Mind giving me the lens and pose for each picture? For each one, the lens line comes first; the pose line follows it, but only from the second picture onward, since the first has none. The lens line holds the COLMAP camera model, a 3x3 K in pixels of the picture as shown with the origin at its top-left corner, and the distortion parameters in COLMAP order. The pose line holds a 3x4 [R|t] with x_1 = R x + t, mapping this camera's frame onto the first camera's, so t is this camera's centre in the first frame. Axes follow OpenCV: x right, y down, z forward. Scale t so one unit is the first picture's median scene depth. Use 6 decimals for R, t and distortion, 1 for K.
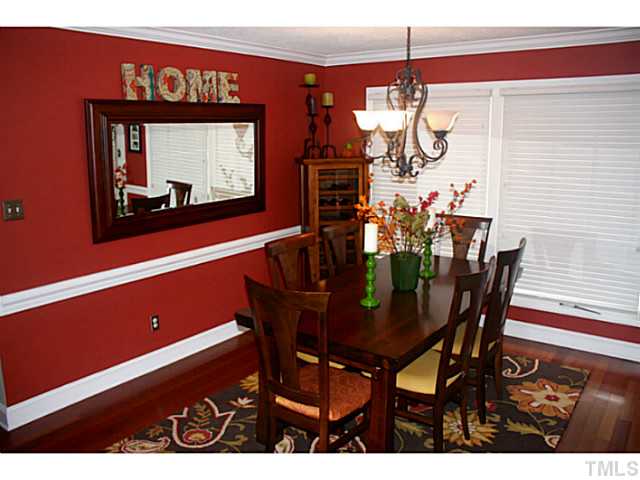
lens RADIAL K [[541.9, 0, 318.5], [0, 541.9, 243.0], [0, 0, 1]] dist [-0.116343, 0.014675]
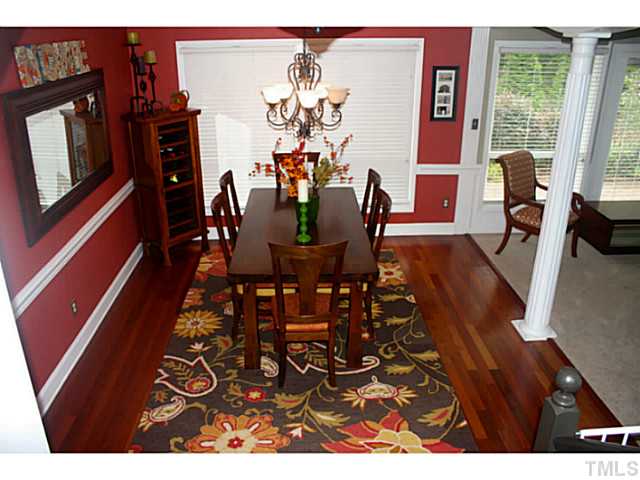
lens RADIAL K [[541.9, 0, 318.8], [0, 541.9, 237.1], [0, 0, 1]] dist [-0.116343, 0.014675]
pose [[0.773925, -0.232390, 0.589097, -0.577940], [0.124058, 0.967847, 0.218820, -0.157451], [-0.621007, -0.096268, 0.777870, -0.042352]]
